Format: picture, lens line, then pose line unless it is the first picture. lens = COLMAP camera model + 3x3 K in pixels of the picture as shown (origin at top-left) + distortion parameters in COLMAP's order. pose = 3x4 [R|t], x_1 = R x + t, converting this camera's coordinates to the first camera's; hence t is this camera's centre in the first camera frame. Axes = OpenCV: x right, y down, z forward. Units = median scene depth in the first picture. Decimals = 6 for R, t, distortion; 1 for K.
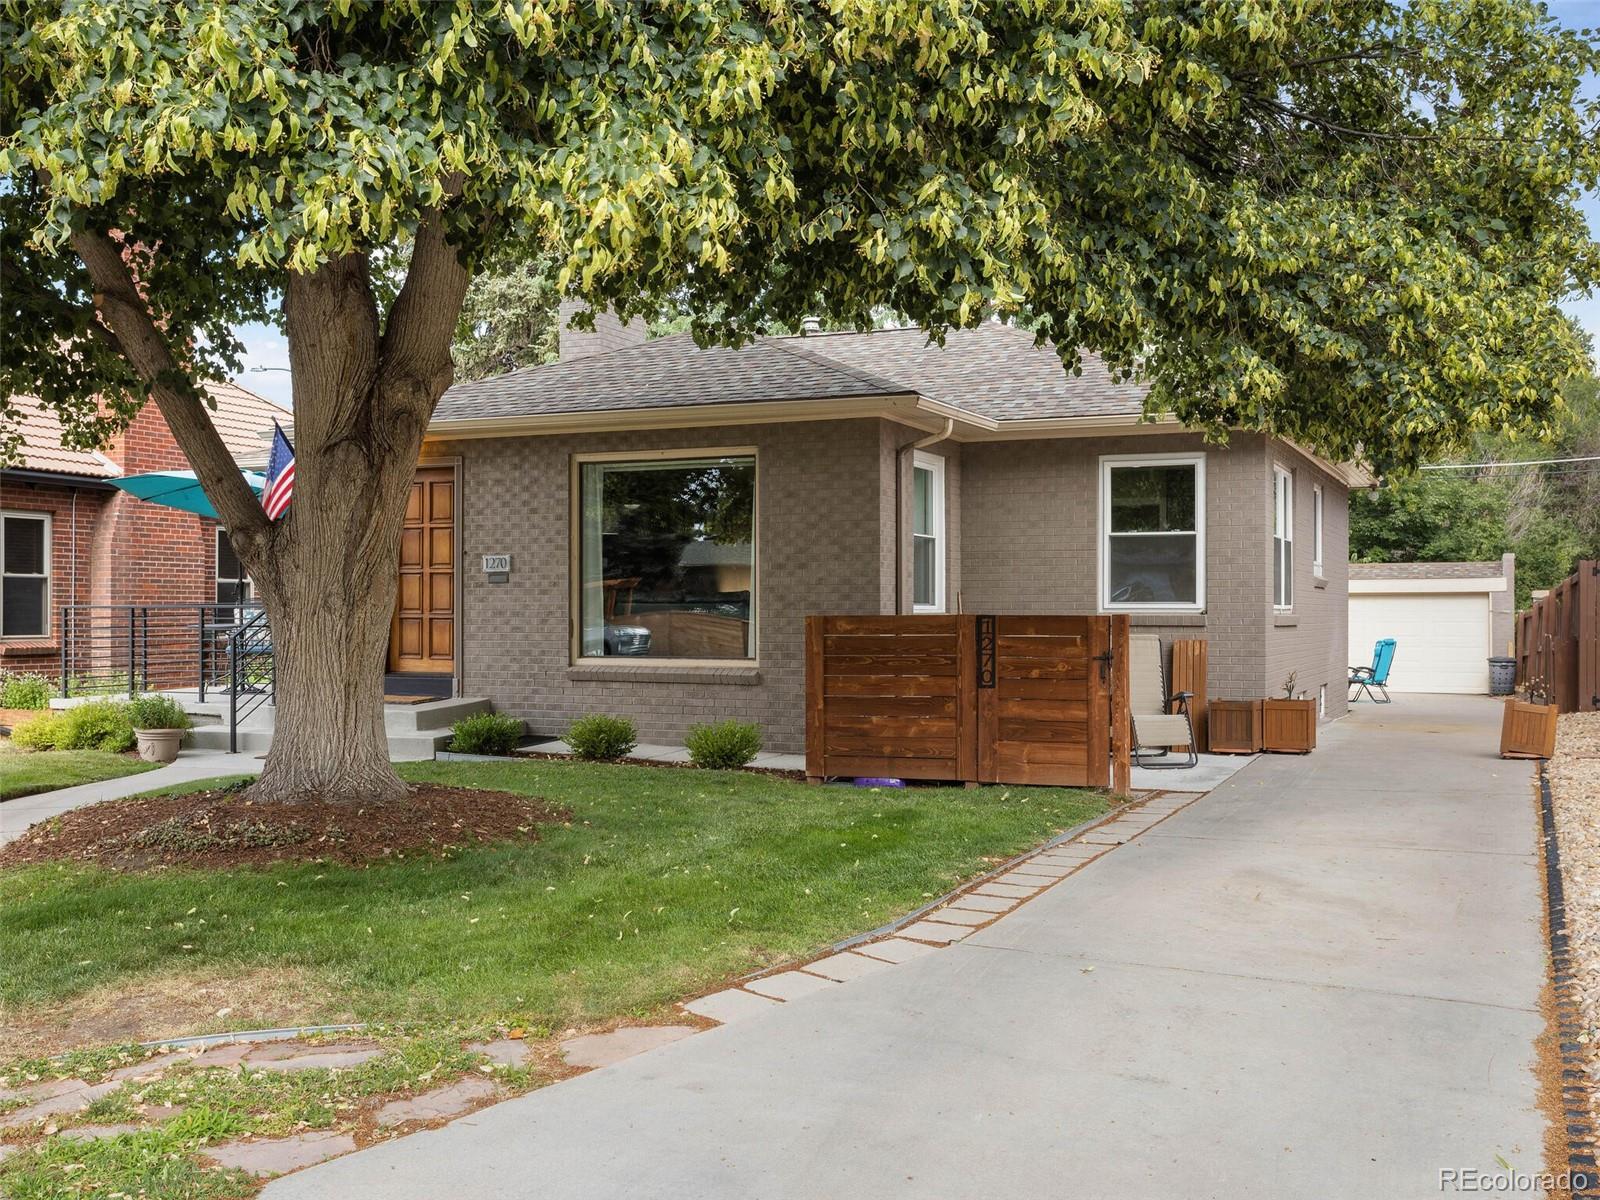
lens RADIAL K [[1591.2, 0, 800.0], [0, 1591.2, 600.0], [0, 0, 1]] dist [-0.004378, 0.001988]
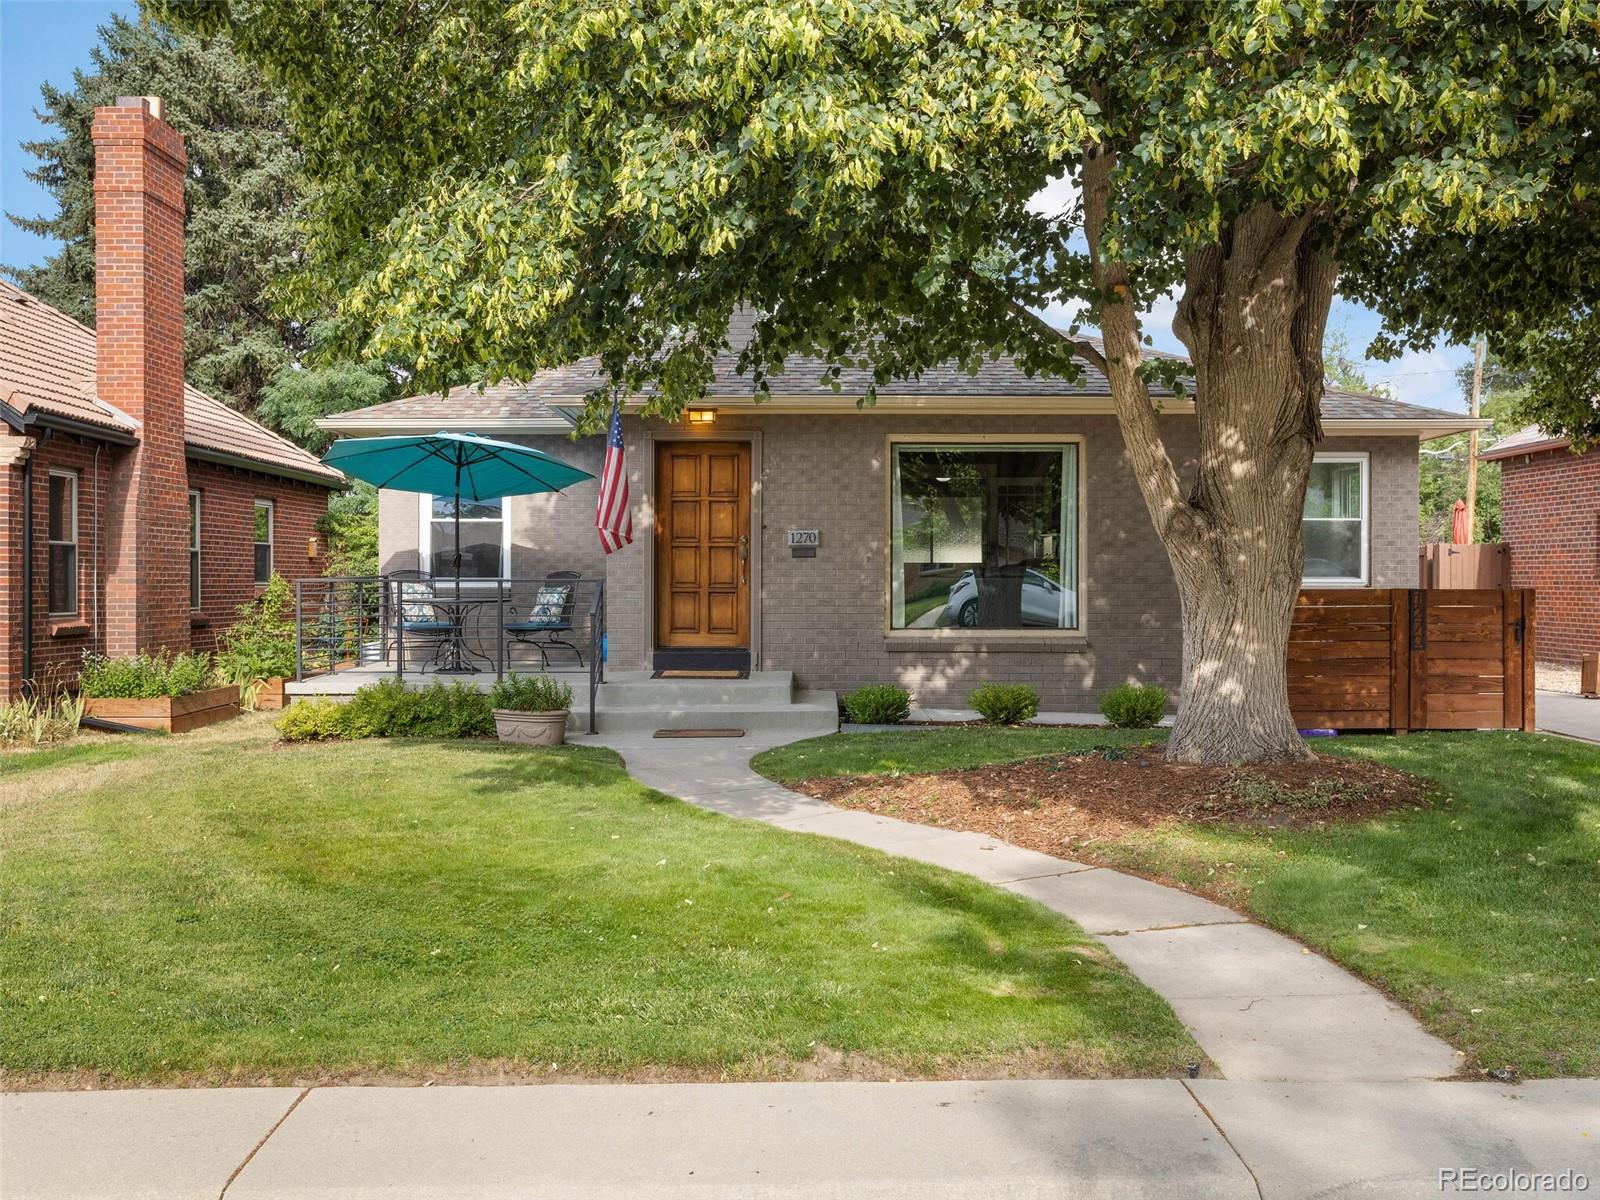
lens RADIAL K [[1591.2, 0, 800.0], [0, 1591.2, 600.0], [0, 0, 1]] dist [-0.004378, 0.001988]
pose [[0.913710, -0.005275, 0.406332, -0.606248], [-0.002618, 0.999819, 0.018868, -0.002706], [-0.406358, -0.018304, 0.913530, 0.076055]]
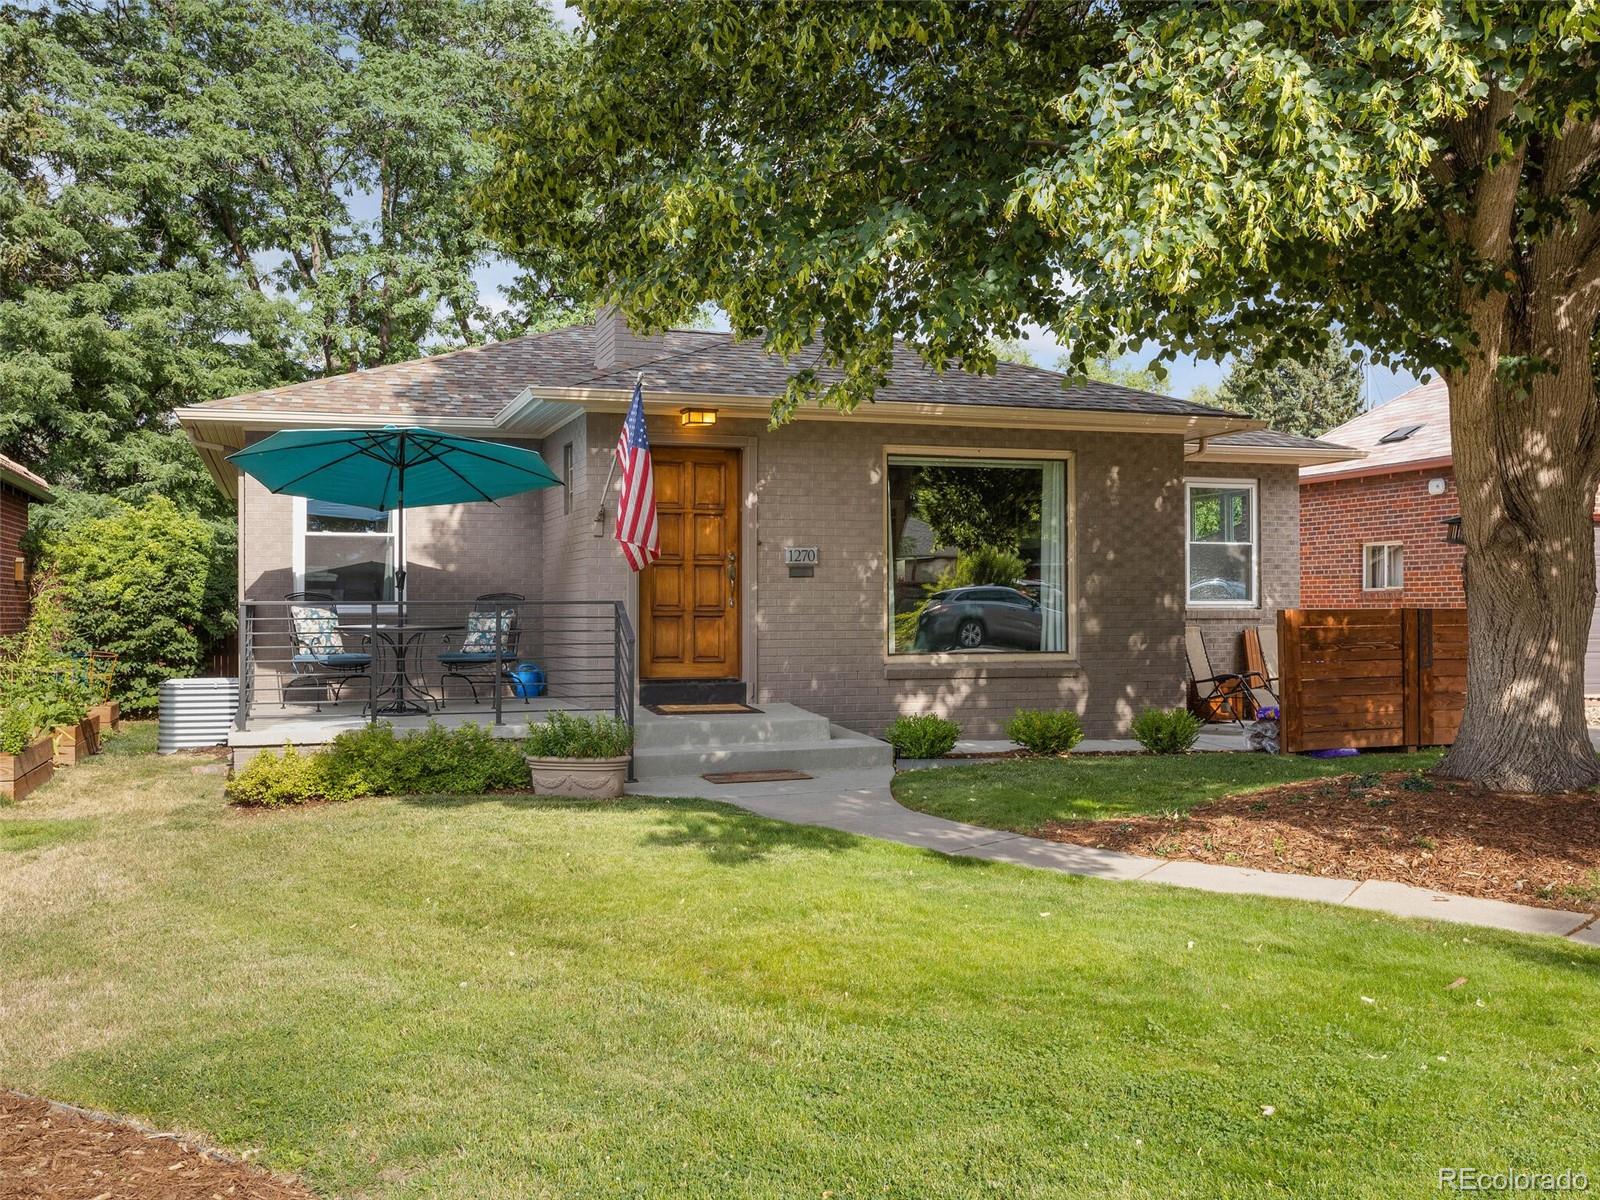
lens RADIAL K [[1514.9, 0, 800.0], [0, 1514.9, 600.0], [0, 0, 1]] dist [0.010906, -0.003434]
pose [[0.739273, 0.001468, 0.673404, -0.784471], [-0.000483, 0.999999, -0.001651, 0.003954], [-0.673405, 0.000895, 0.739273, 0.353889]]
